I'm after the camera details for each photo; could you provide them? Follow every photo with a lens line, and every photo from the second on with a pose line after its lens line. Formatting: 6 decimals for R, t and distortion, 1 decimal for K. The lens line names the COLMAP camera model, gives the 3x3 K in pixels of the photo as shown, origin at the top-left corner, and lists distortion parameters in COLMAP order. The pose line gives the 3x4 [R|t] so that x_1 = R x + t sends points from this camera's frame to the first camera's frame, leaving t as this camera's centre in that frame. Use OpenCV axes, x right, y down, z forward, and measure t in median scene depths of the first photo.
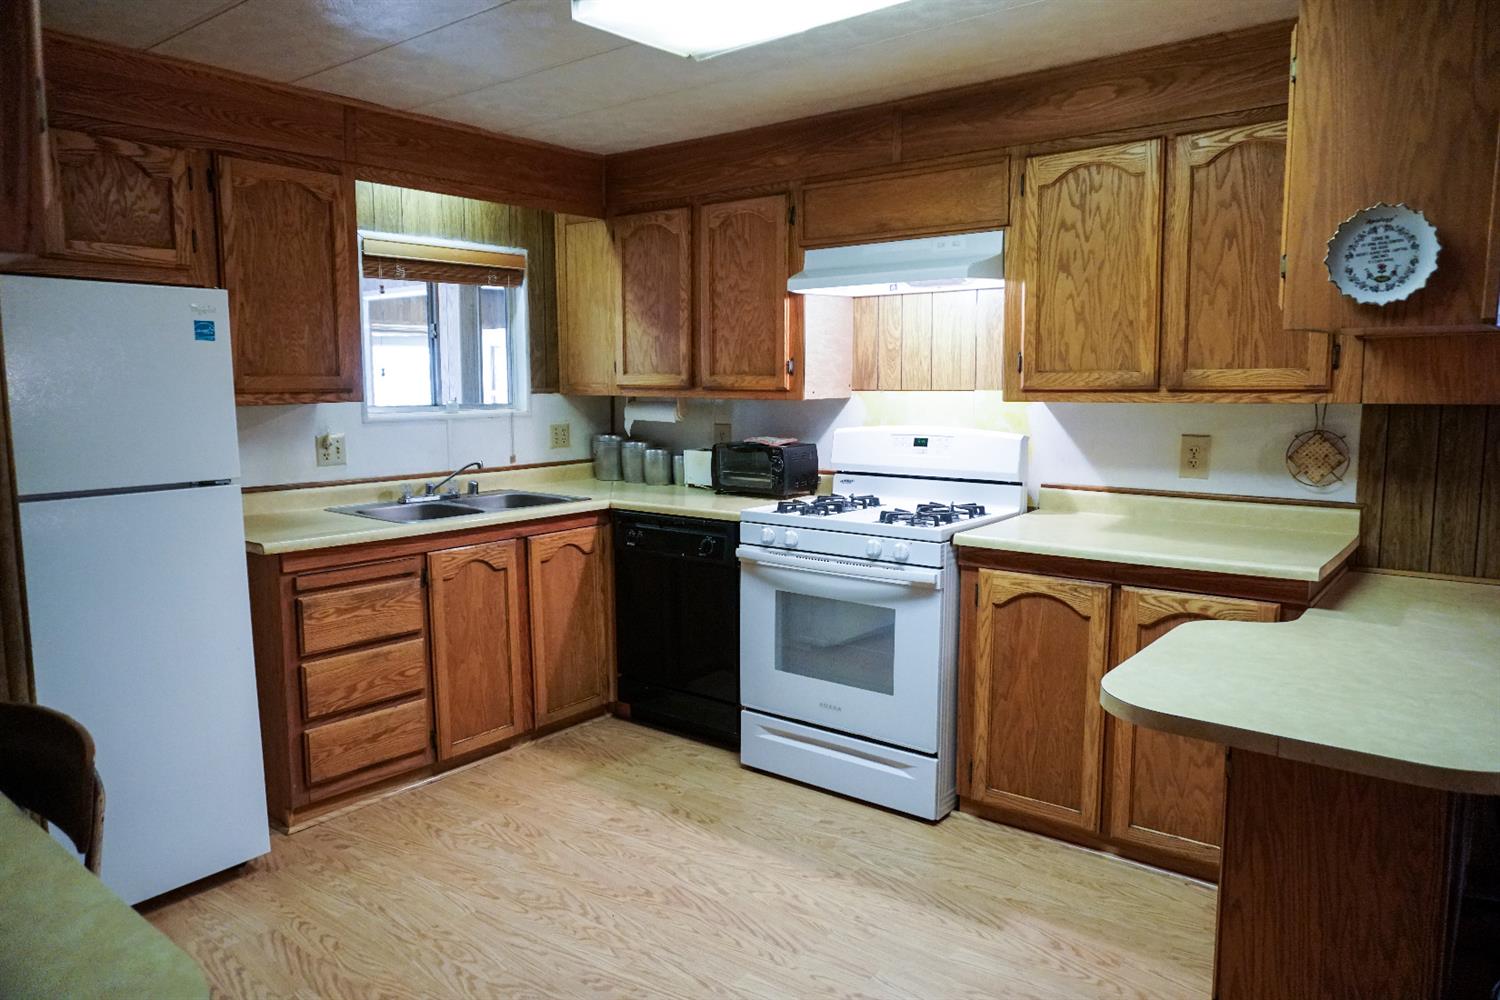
lens RADIAL K [[1006.9, 0, 750.0], [0, 1006.9, 500.0], [0, 0, 1]] dist [-0.046739, 0.041161]
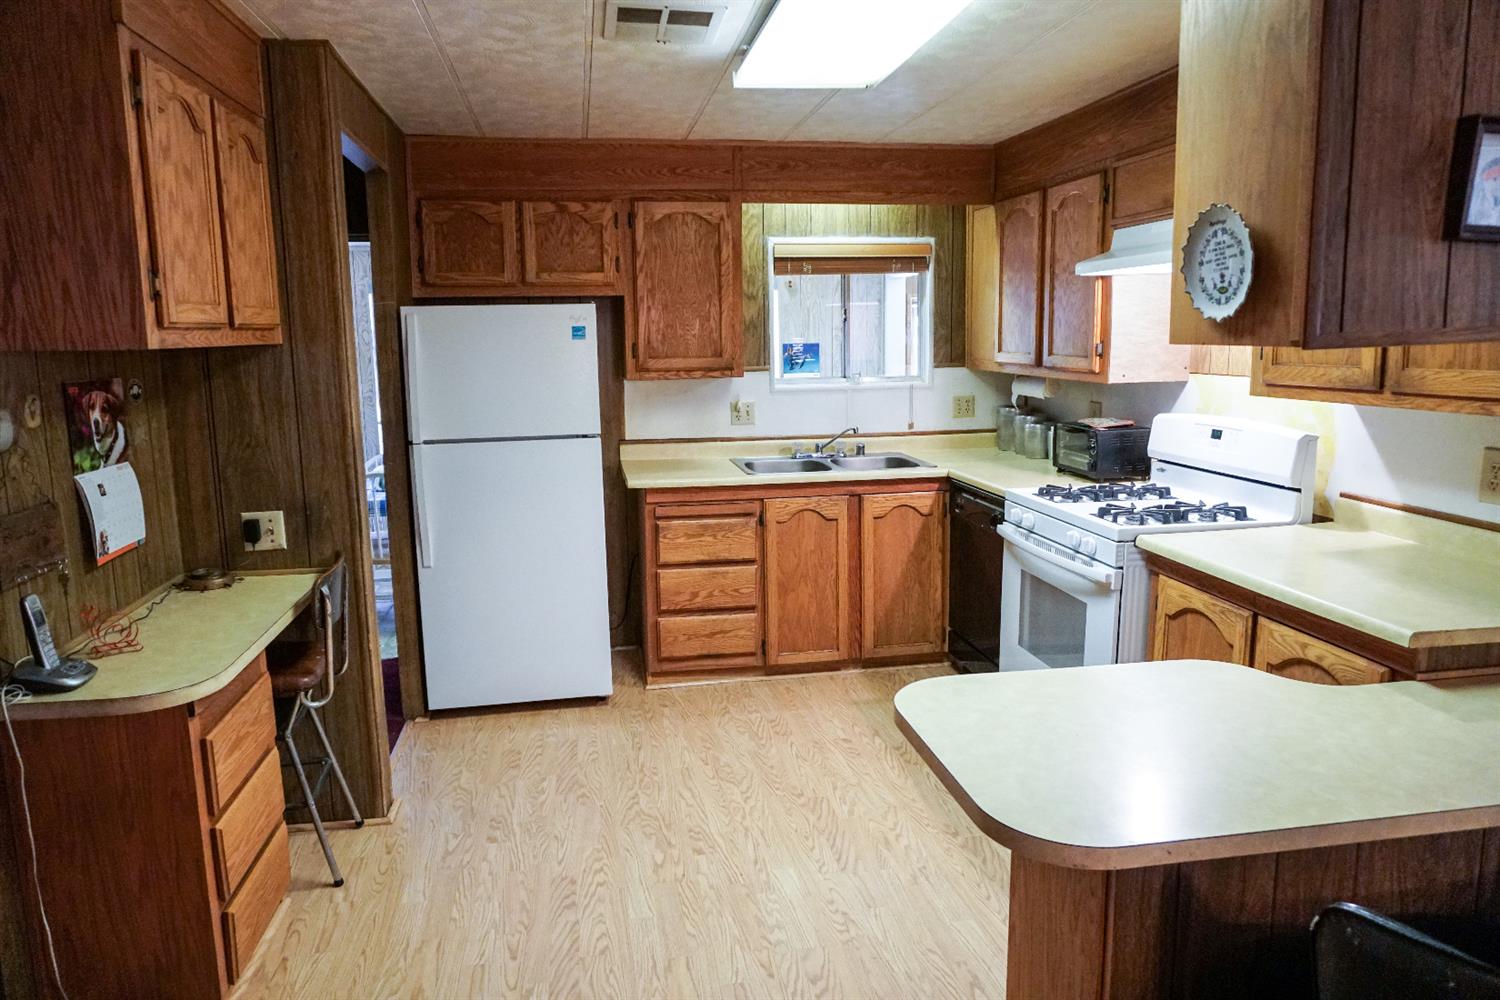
lens RADIAL K [[1006.9, 0, 750.0], [0, 1006.9, 500.0], [0, 0, 1]] dist [-0.046739, 0.041161]
pose [[0.742471, 0.102079, -0.662054, 0.502959], [-0.066682, 0.994675, 0.078582, -0.044930], [0.666551, -0.014198, 0.745325, 0.044498]]
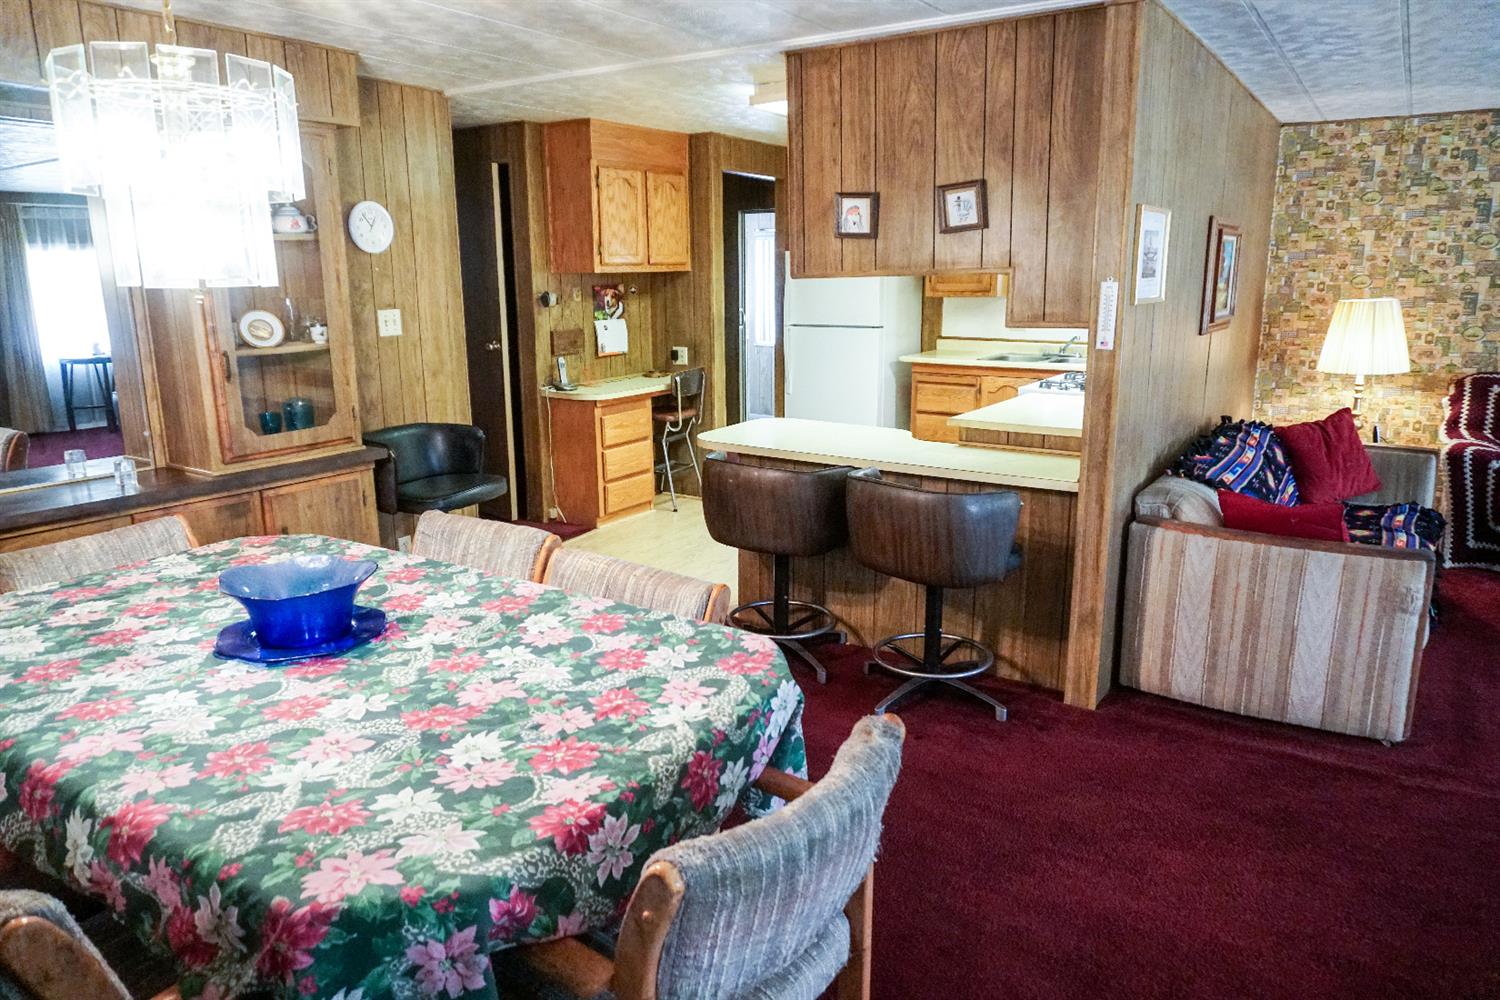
lens RADIAL K [[1006.9, 0, 750.0], [0, 1006.9, 500.0], [0, 0, 1]] dist [-0.046739, 0.041161]
pose [[0.085947, 0.227428, -0.969995, 1.588736], [-0.110215, 0.969792, 0.217615, -0.089991], [0.990185, 0.088205, 0.108417, 0.362030]]
